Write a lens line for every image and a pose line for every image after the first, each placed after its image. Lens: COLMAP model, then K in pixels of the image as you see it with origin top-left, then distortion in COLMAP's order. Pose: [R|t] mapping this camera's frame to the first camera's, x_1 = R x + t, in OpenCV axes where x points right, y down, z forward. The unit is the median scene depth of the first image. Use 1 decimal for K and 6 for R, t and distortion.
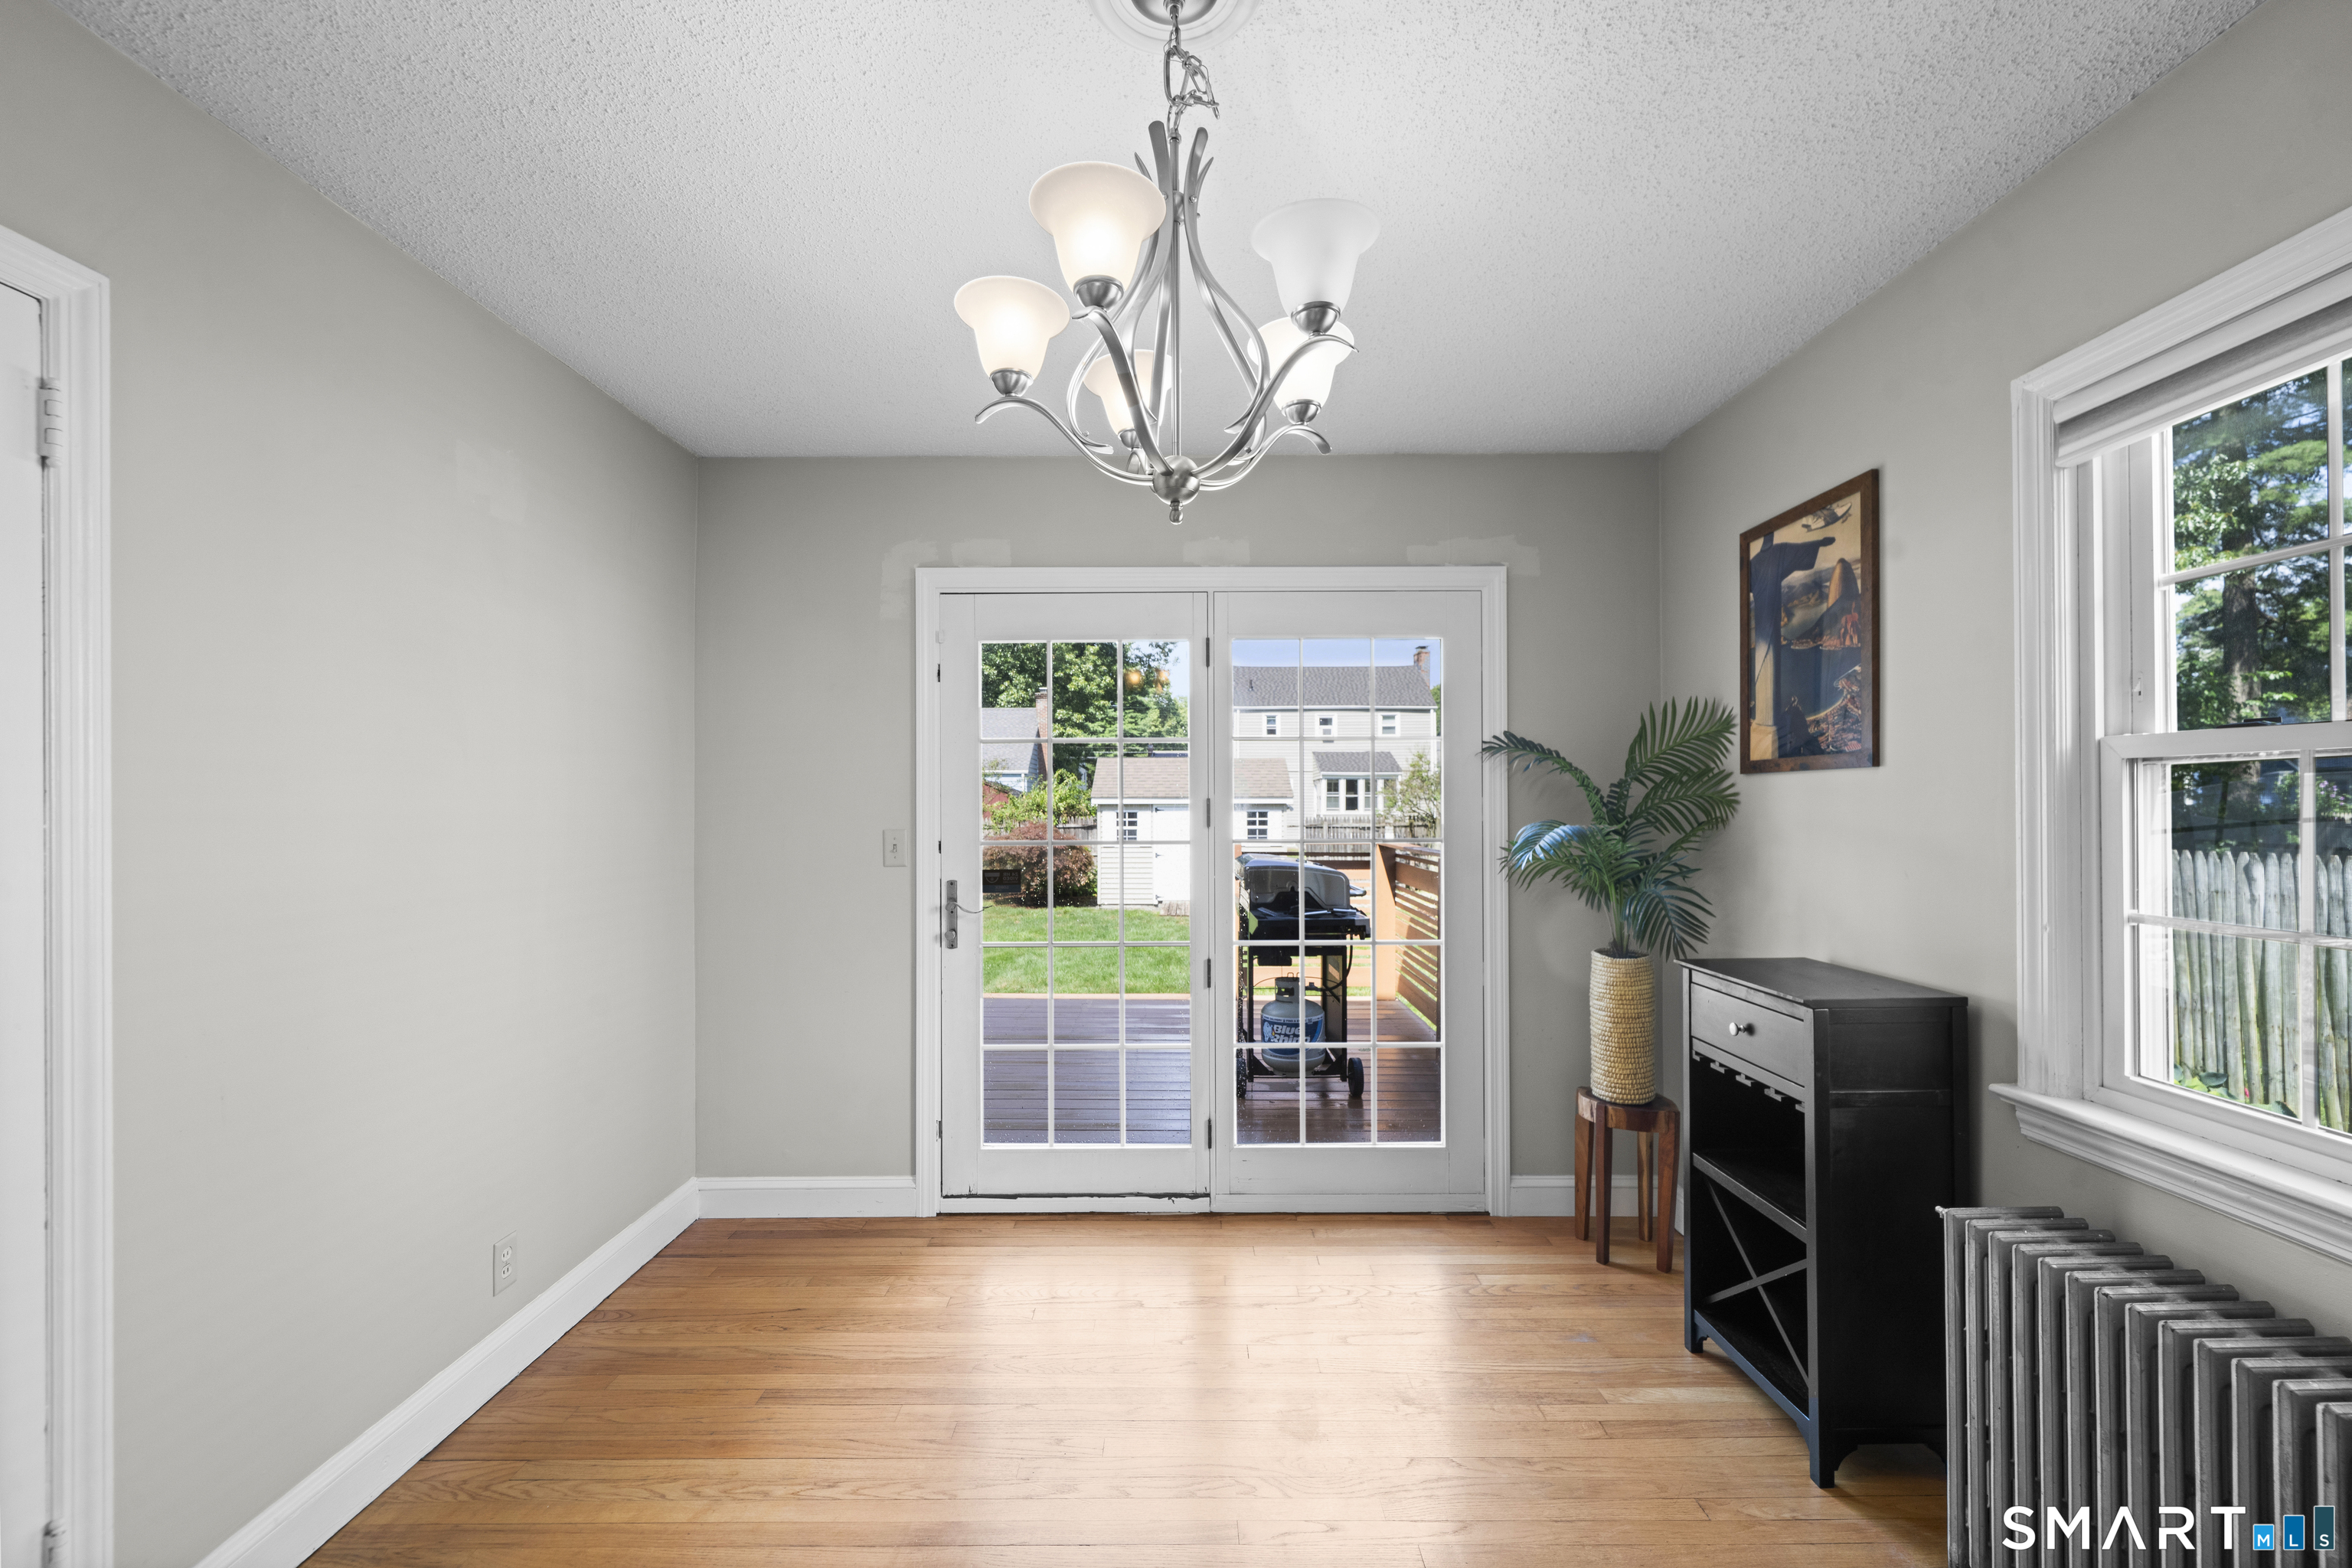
lens RADIAL K [[948.5, 0, 1182.4], [0, 948.5, 809.6], [0, 0, 1]] dist [-0.000571, 0.000028]
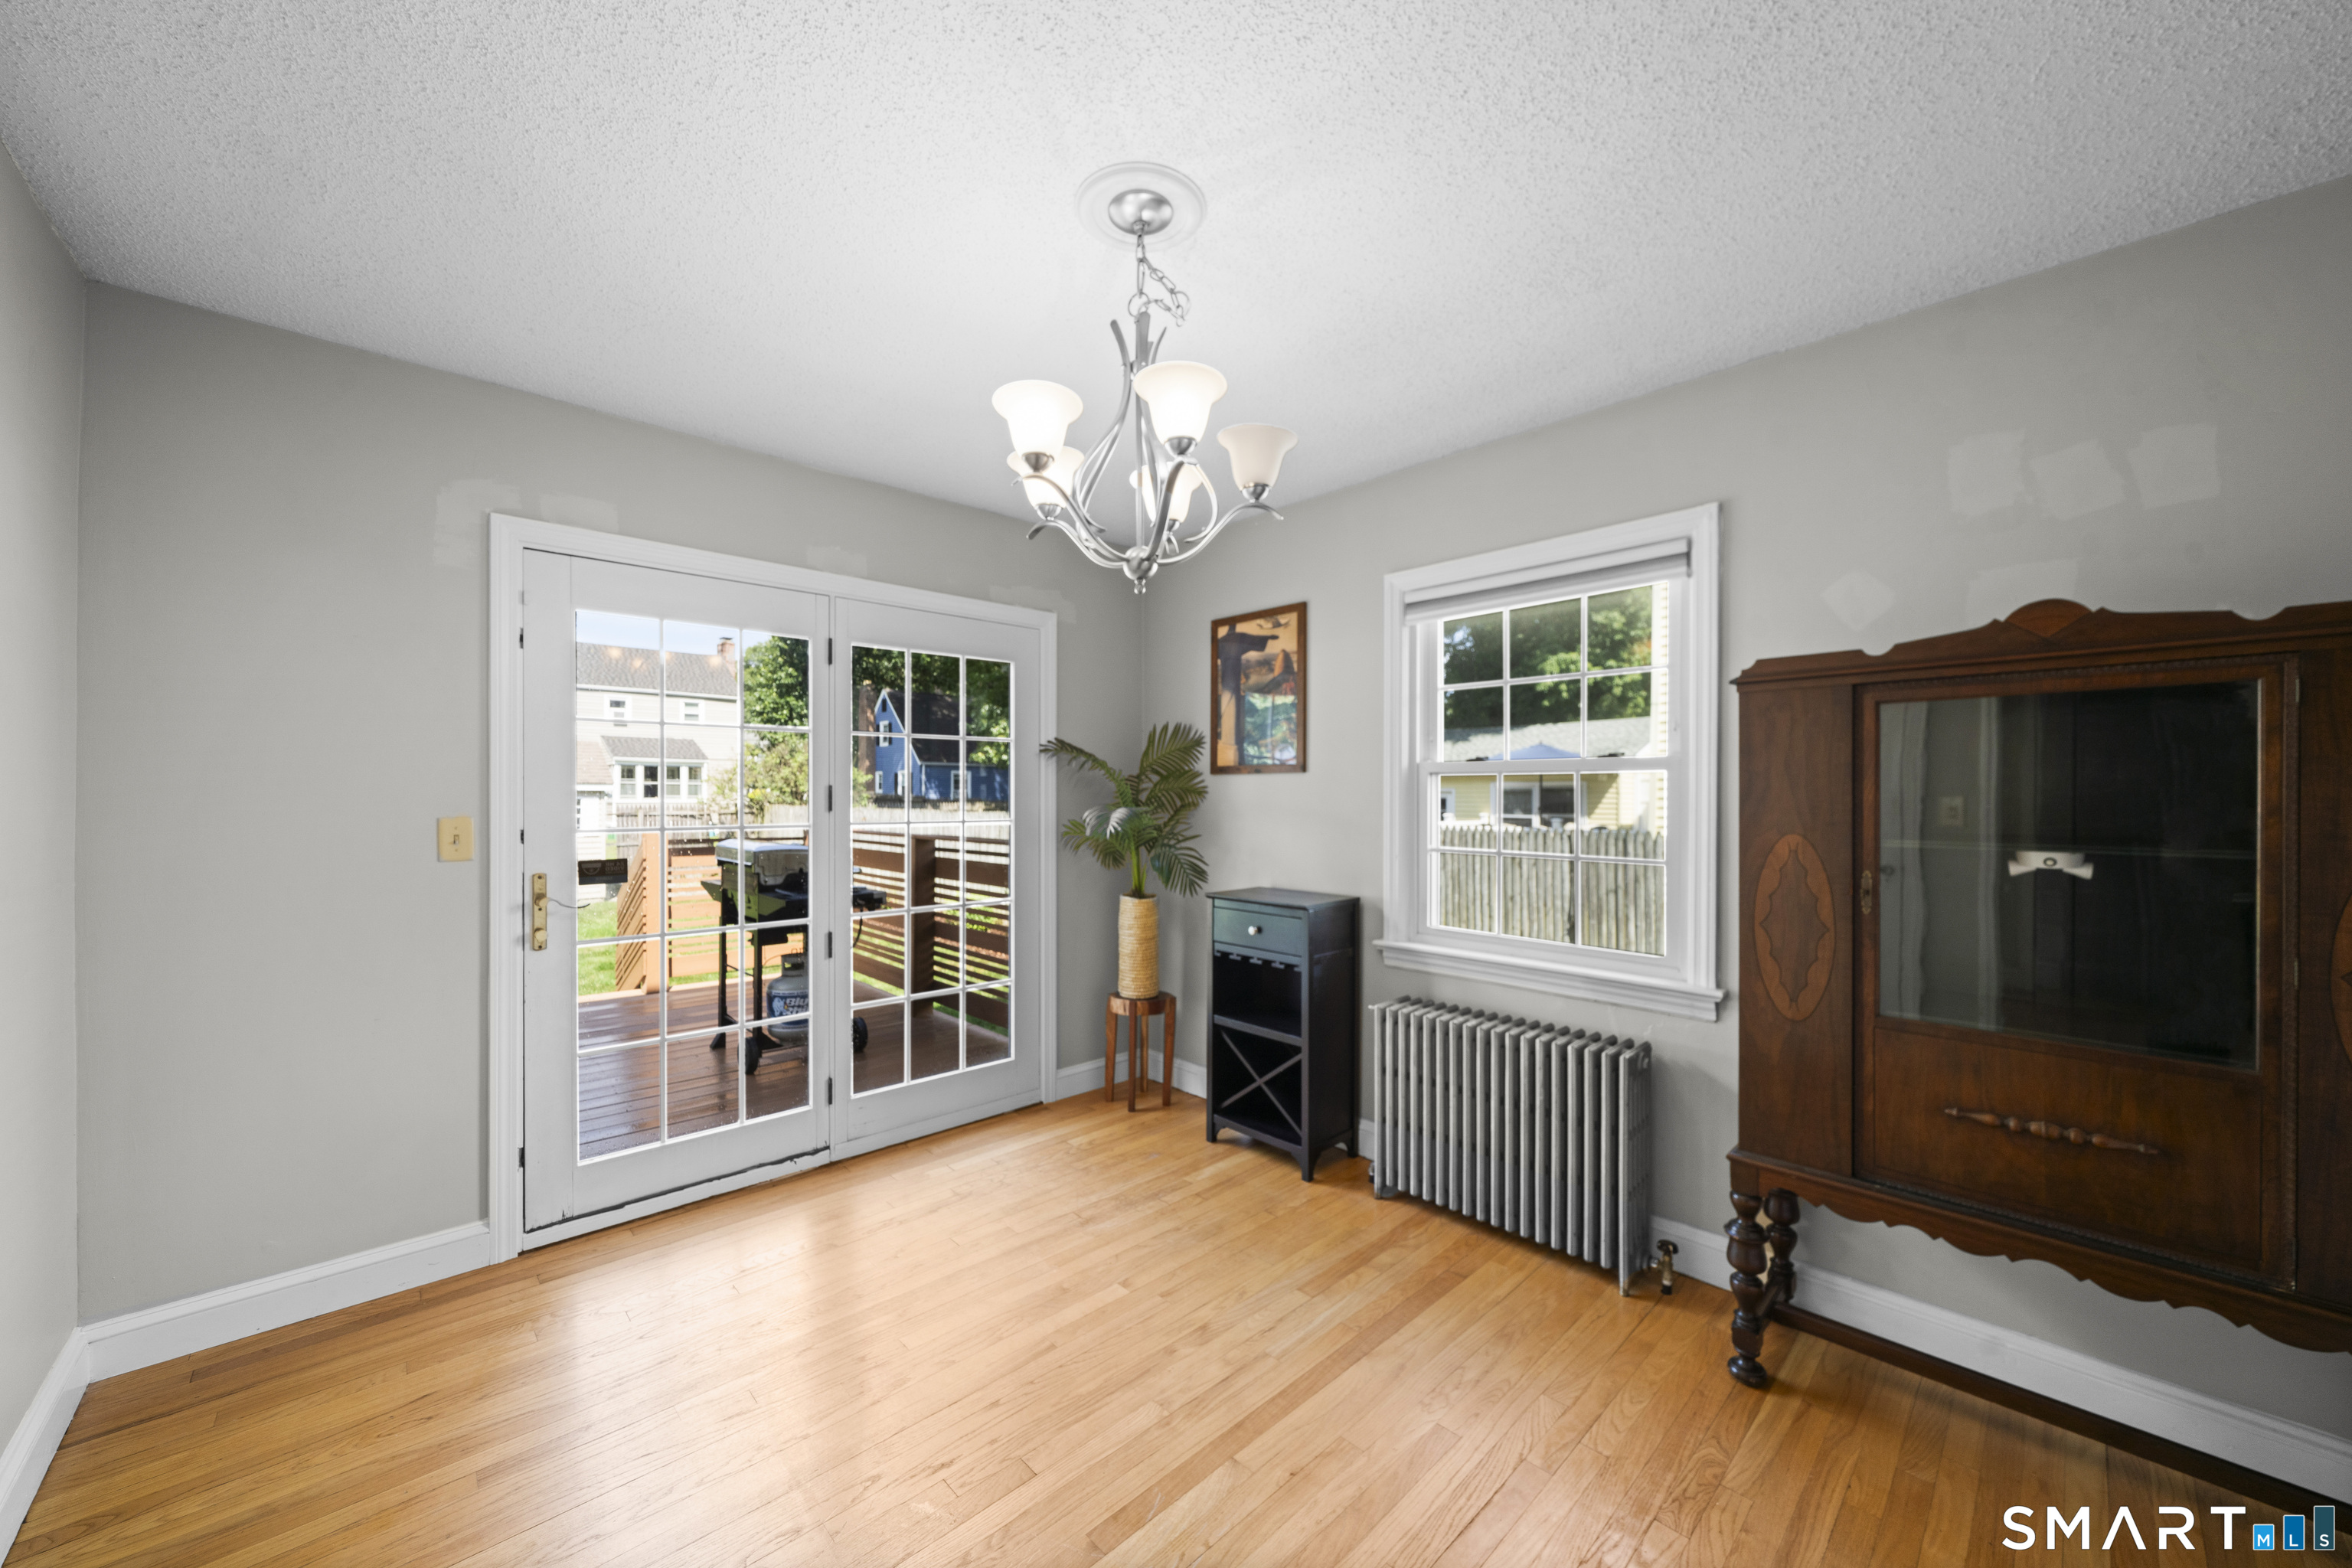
lens RADIAL K [[854.6, 0, 1171.9], [0, 854.6, 805.1], [0, 0, 1]] dist [-0.000346, 0.000137]
pose [[0.731549, -0.002824, 0.681783, -0.392862], [-0.002852, 0.999970, 0.007201, 0.003177], [-0.681782, -0.007212, 0.731519, 0.011763]]
